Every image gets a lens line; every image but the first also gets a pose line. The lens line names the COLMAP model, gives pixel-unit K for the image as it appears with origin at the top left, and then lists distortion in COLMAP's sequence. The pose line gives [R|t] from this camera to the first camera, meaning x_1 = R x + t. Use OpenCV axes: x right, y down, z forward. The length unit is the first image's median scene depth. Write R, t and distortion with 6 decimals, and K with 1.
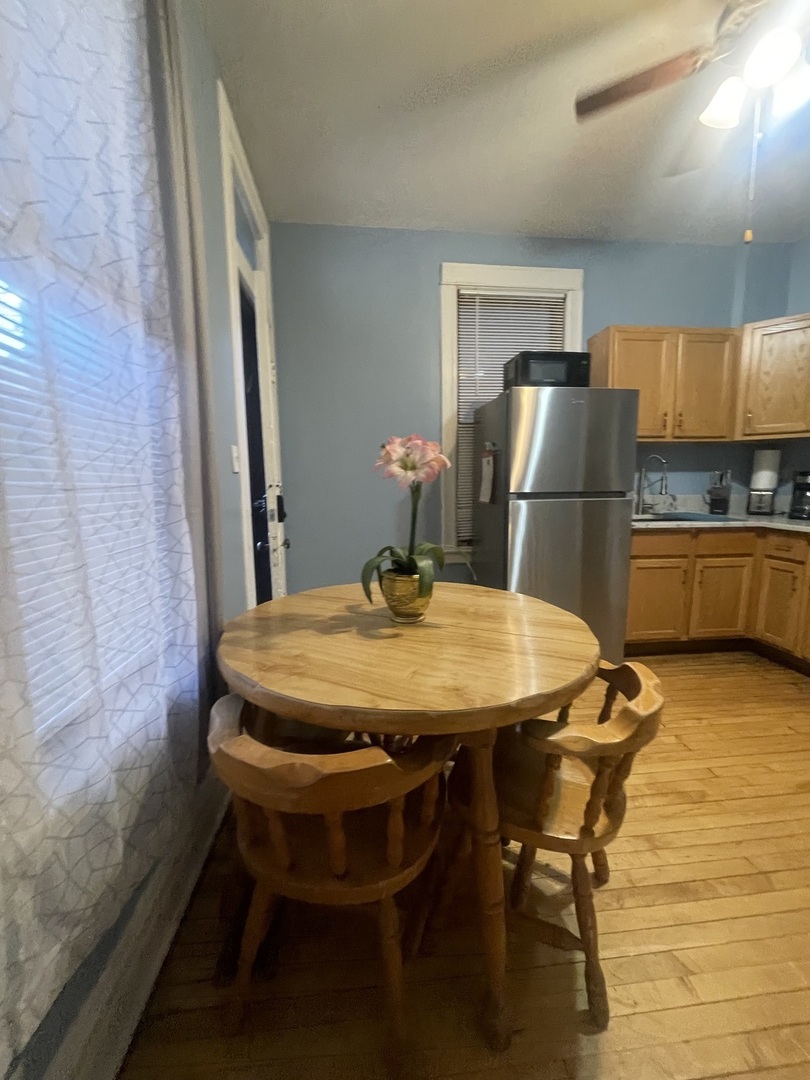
lens RADIAL K [[435.5, 0, 404.1], [0, 435.5, 537.6], [0, 0, 1]] dist [-0.002490, -0.000296]
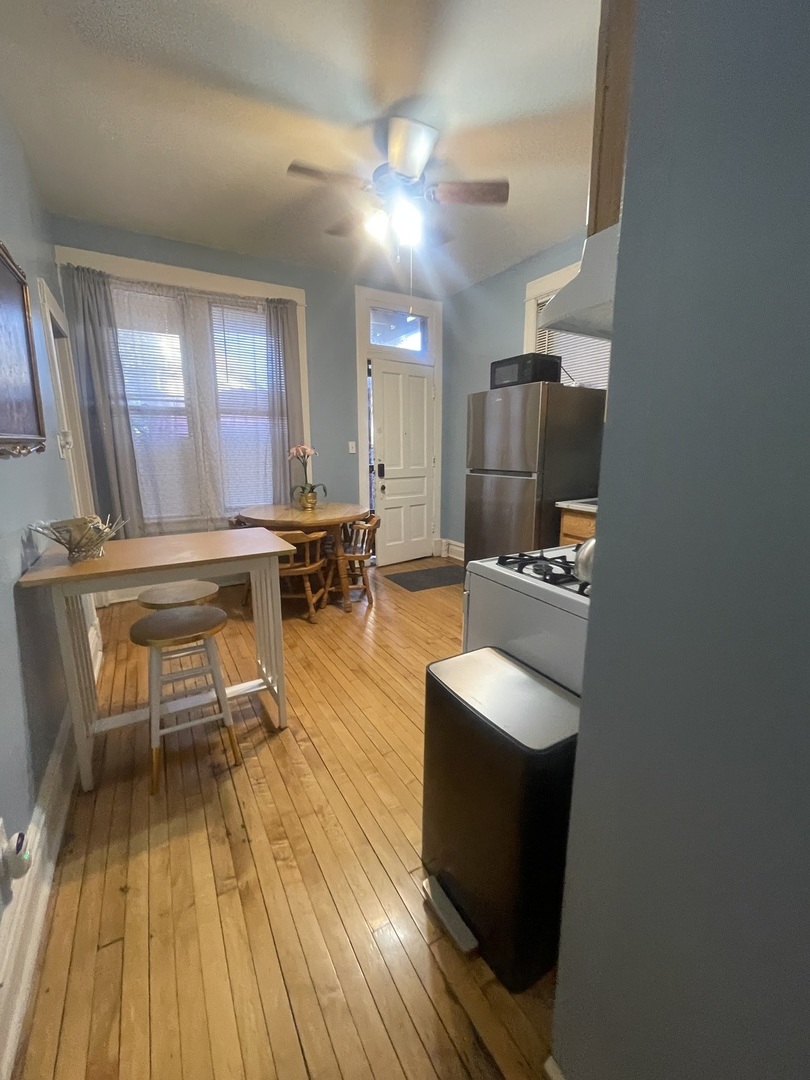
lens RADIAL K [[435.5, 0, 404.1], [0, 435.5, 537.6], [0, 0, 1]] dist [-0.002490, -0.000296]
pose [[0.410507, 0.198226, -0.890051, 1.373144], [-0.123297, 0.979188, 0.161211, -0.081216], [0.903483, 0.043562, 0.426404, 0.201086]]
